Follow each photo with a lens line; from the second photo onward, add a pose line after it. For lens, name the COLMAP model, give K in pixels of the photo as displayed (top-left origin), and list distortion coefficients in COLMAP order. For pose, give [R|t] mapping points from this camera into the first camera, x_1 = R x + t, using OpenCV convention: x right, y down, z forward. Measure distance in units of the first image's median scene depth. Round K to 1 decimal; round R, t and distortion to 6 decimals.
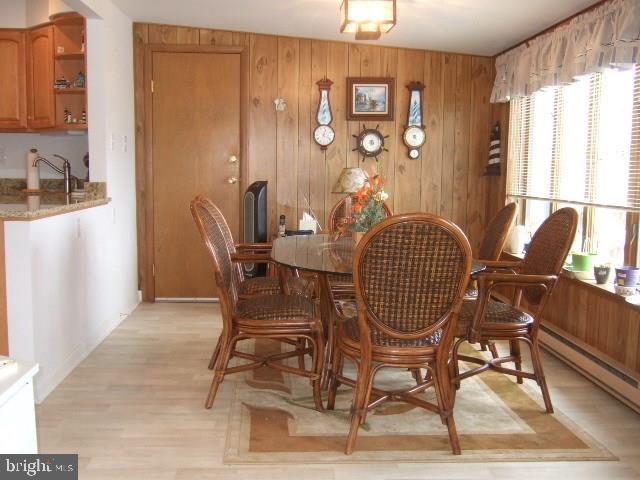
lens RADIAL K [[670.1, 0, 320.0], [0, 670.1, 240.0], [0, 0, 1]] dist [-0.058500, 0.020347]
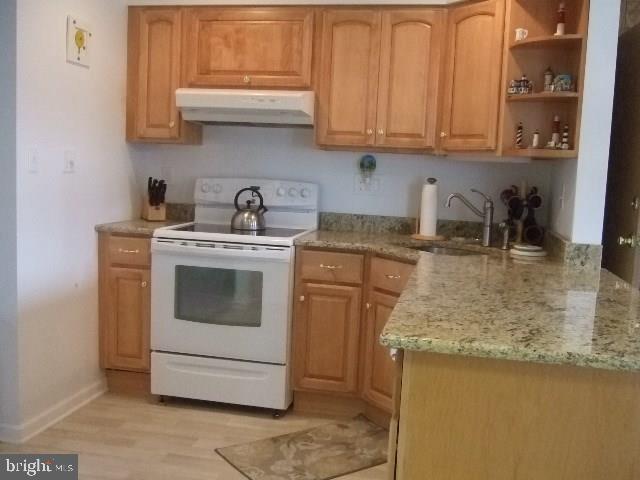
lens RADIAL K [[670.1, 0, 320.0], [0, 670.1, 240.0], [0, 0, 1]] dist [-0.058500, 0.020347]
pose [[0.964610, 0.059995, -0.256765, -0.350517], [-0.061689, 0.998094, 0.001462, -0.063915], [0.256363, 0.014429, 0.966473, 0.278833]]
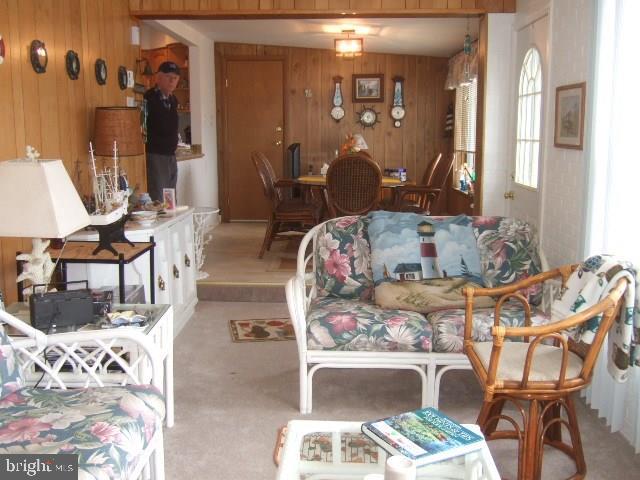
lens RADIAL K [[670.1, 0, 320.0], [0, 670.1, 240.0], [0, 0, 1]] dist [-0.058500, 0.020347]
pose [[0.995700, 0.001363, -0.092632, 0.109974], [0.003045, 0.998870, 0.047430, 0.062476], [0.092592, -0.047508, 0.994570, -0.548008]]
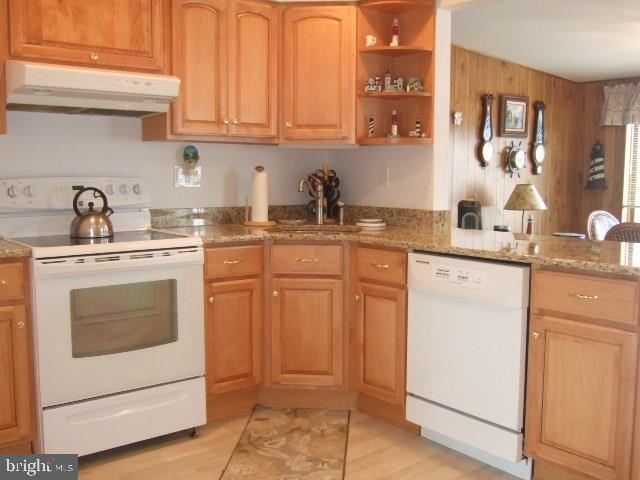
lens RADIAL K [[670.1, 0, 320.0], [0, 670.1, 240.0], [0, 0, 1]] dist [-0.058500, 0.020347]
pose [[0.814012, -0.068039, 0.576849, -0.785777], [0.068738, 0.997421, 0.020647, -0.065295], [-0.576766, 0.022845, 0.816590, 0.351129]]
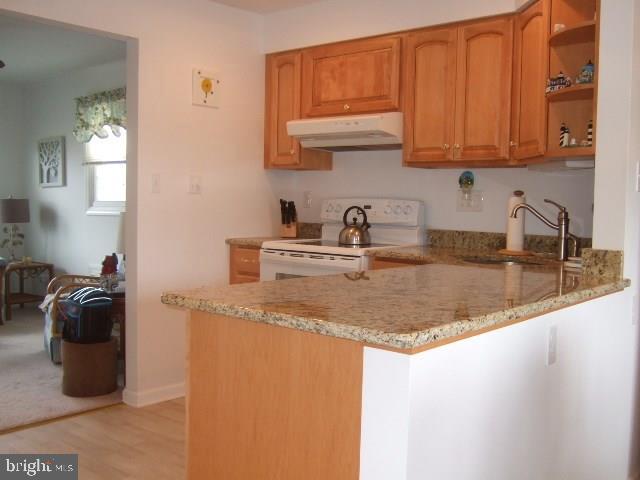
lens RADIAL K [[670.1, 0, 320.0], [0, 670.1, 240.0], [0, 0, 1]] dist [-0.058500, 0.020347]
pose [[0.721168, 0.043463, -0.691395, -0.104265], [-0.087293, 0.995776, -0.028455, -0.049263], [0.687238, 0.080875, 0.721916, 0.365866]]
